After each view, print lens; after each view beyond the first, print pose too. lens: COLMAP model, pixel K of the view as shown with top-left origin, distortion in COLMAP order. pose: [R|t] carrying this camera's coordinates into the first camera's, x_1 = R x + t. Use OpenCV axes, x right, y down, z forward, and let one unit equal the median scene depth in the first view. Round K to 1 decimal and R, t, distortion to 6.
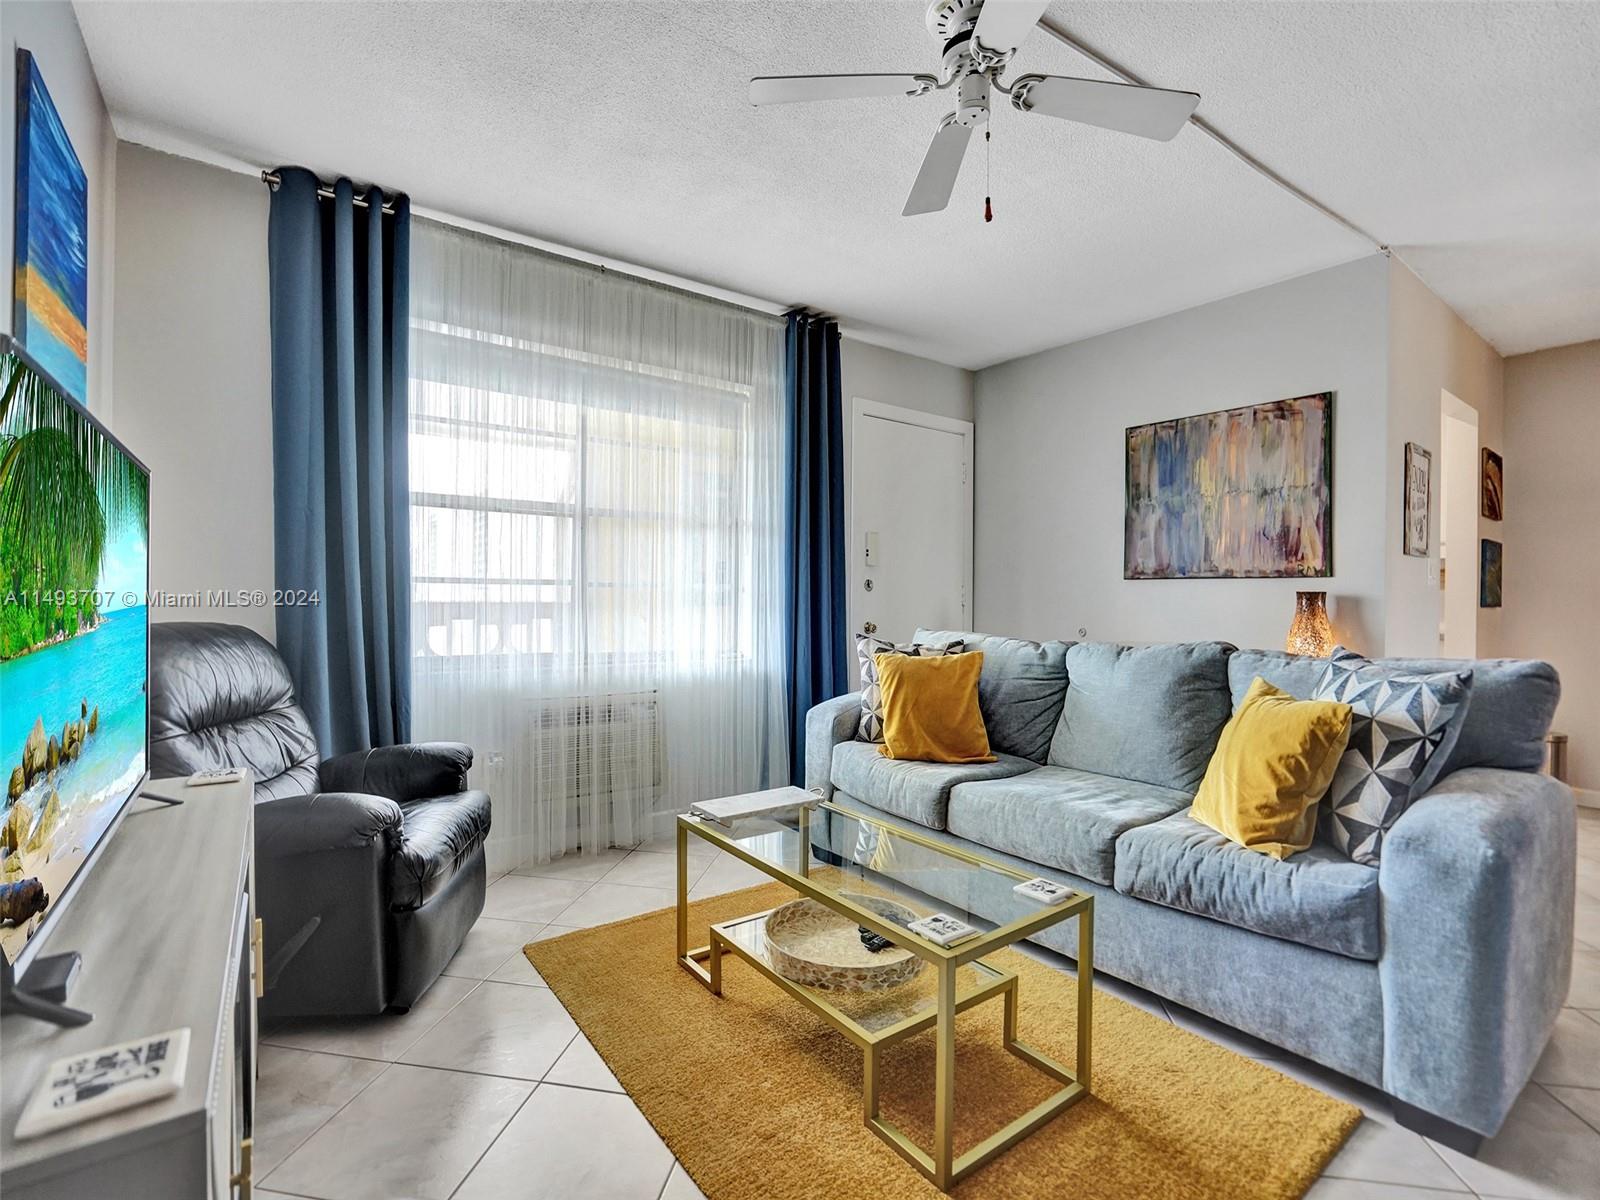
lens RADIAL K [[748.9, 0, 807.6], [0, 748.9, 601.0], [0, 0, 1]] dist [-0.036637, 0.008468]
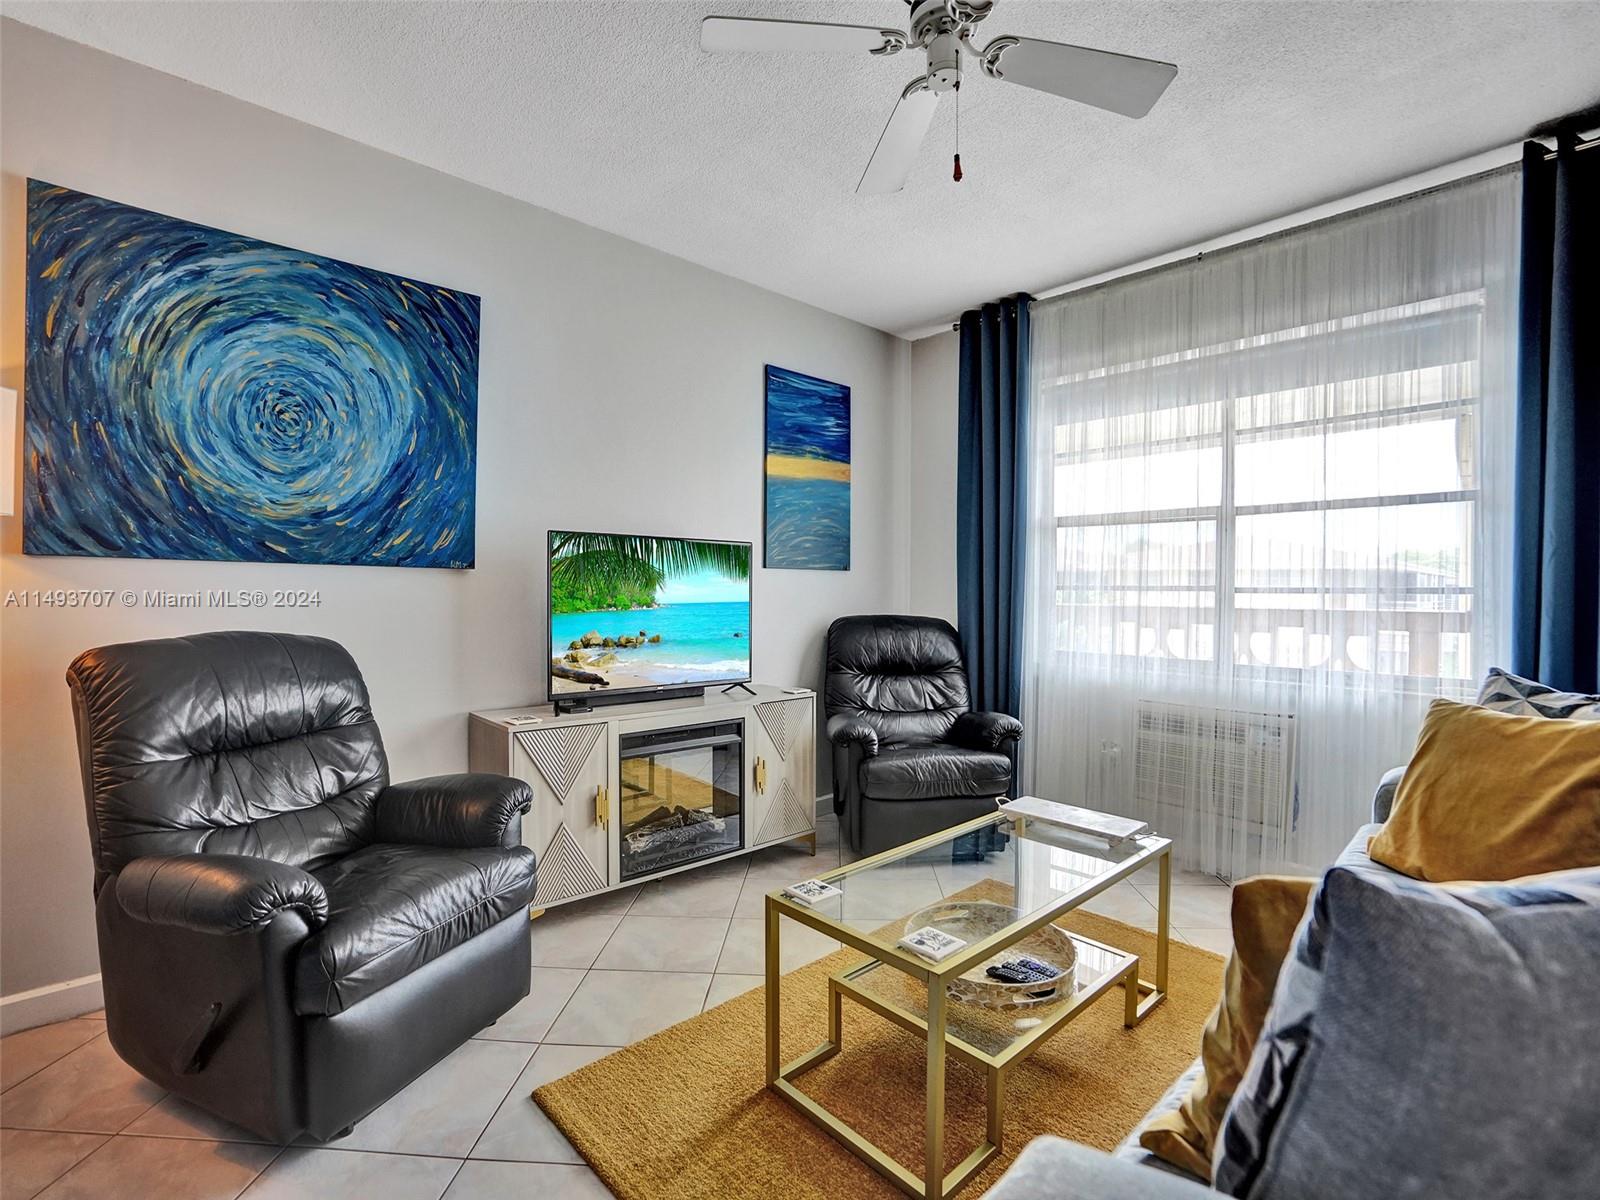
lens RADIAL K [[748.9, 0, 814.4], [0, 748.9, 597.9], [0, 0, 1]] dist [-0.036637, 0.008468]
pose [[0.147177, -0.016805, -0.988967, 0.563279], [-0.015498, 0.999694, -0.019294, 0.015447], [0.988989, 0.018166, 0.146872, 0.369456]]
